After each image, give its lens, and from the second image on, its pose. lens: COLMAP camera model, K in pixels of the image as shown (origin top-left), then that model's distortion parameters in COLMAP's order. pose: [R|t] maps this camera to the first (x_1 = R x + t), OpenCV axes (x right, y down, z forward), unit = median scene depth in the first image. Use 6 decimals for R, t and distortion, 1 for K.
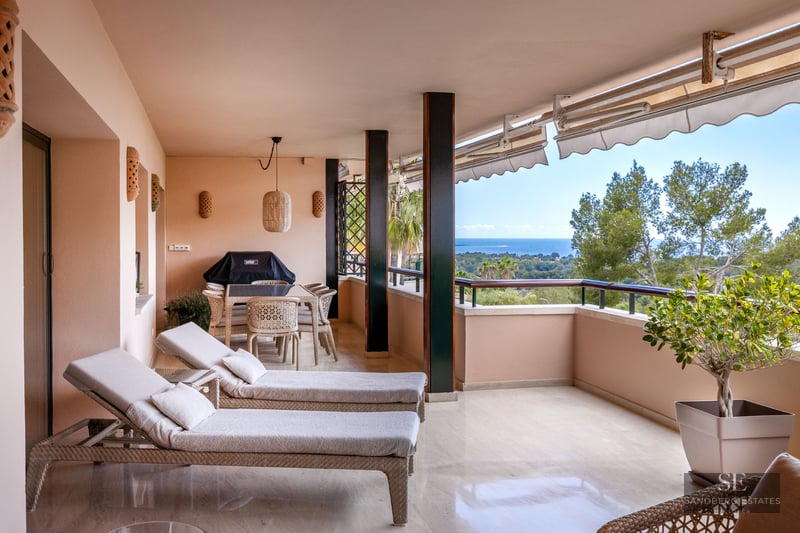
lens RADIAL K [[776.4, 0, 392.0], [0, 776.4, 262.3], [0, 0, 1]] dist [-0.005853, 0.000000]
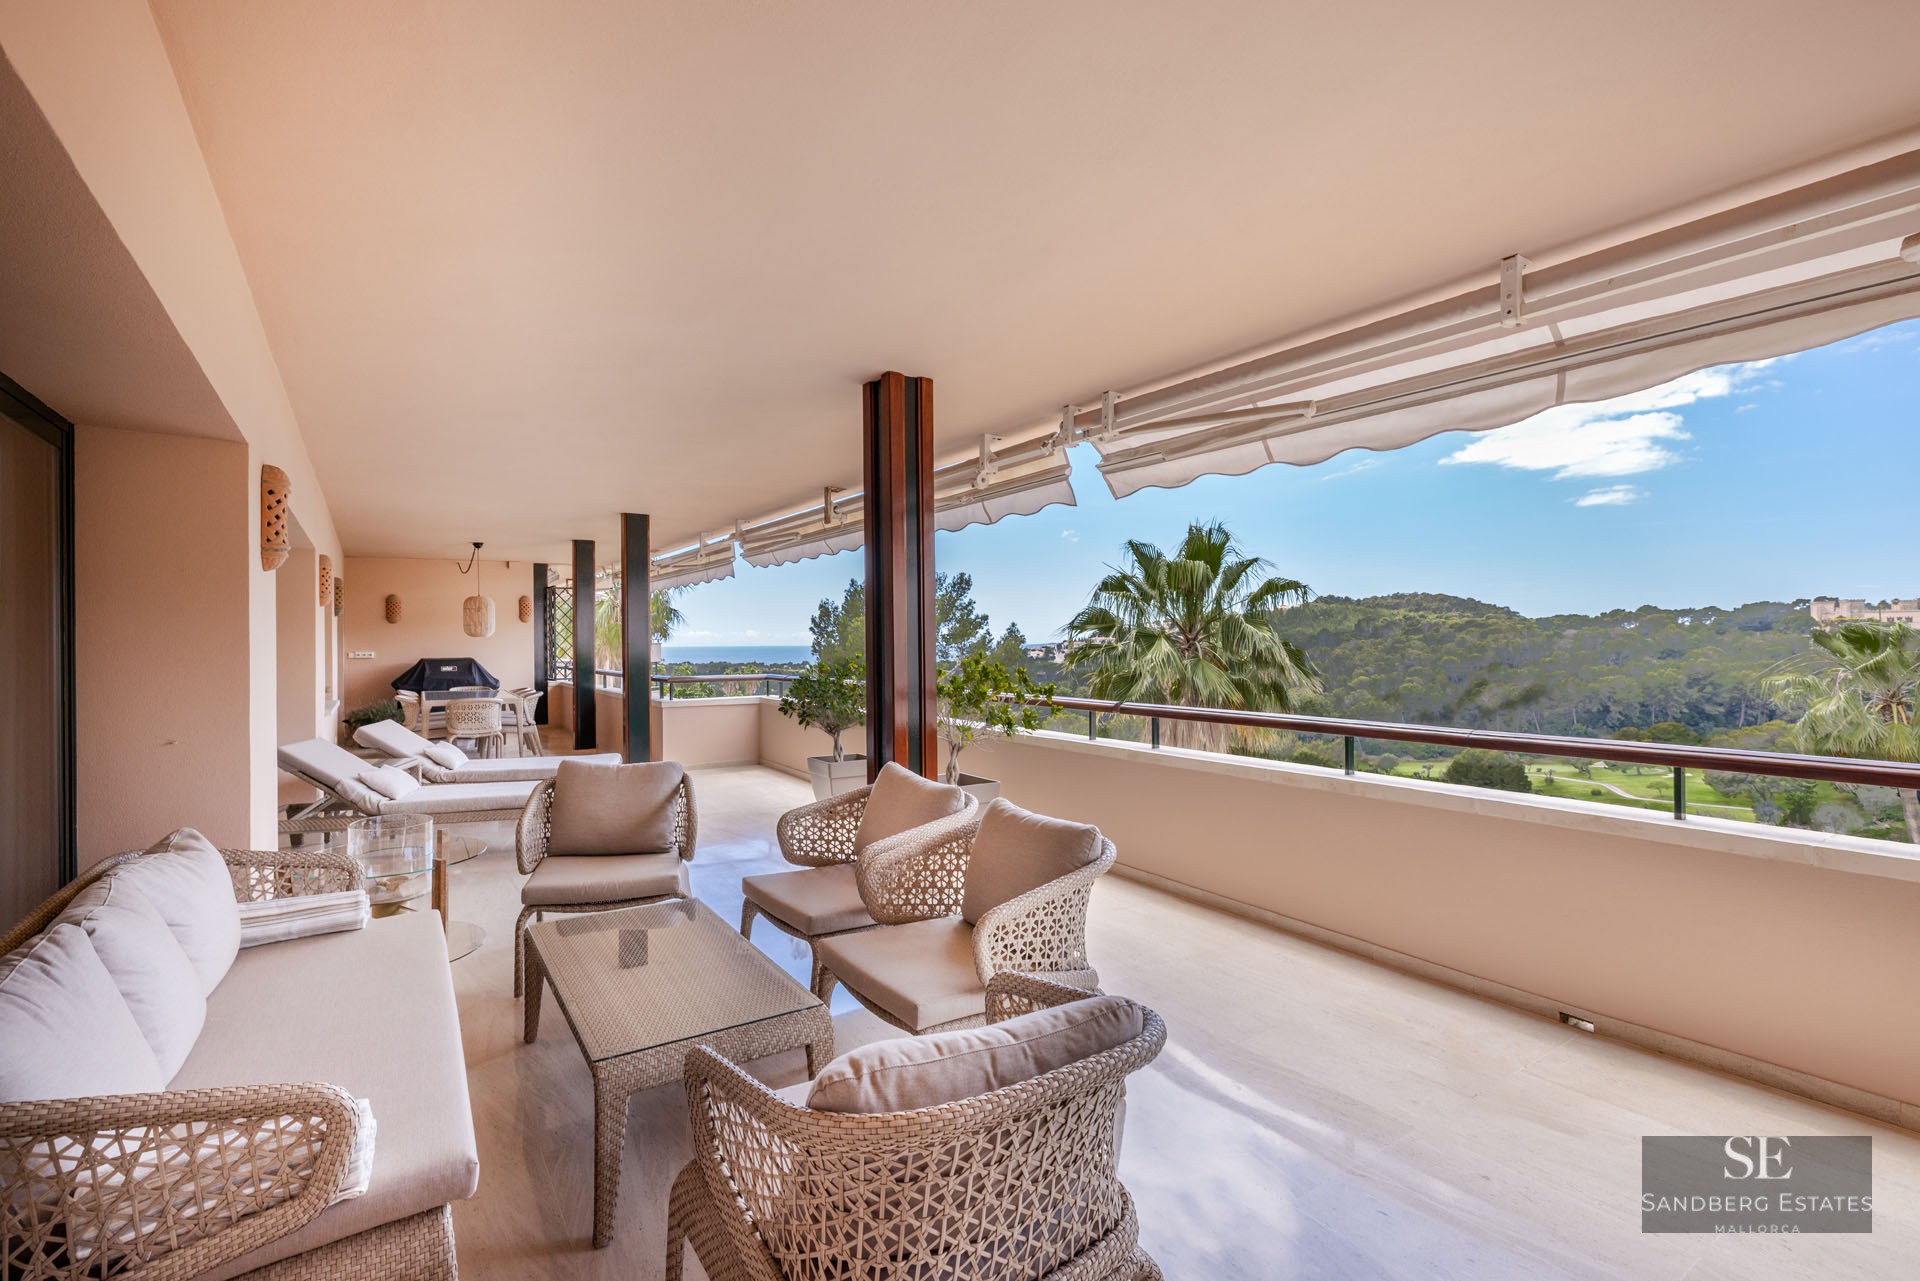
lens RADIAL K [[834.8, 0, 930.4], [0, 834.8, 643.3], [0, 0, 1]] dist [-0.020555, 0.000107]
pose [[0.938899, -0.007540, 0.344110, 0.031078], [0.019370, 0.999333, -0.030953, 0.014049], [-0.343647, 0.035727, 0.938419, -0.207248]]
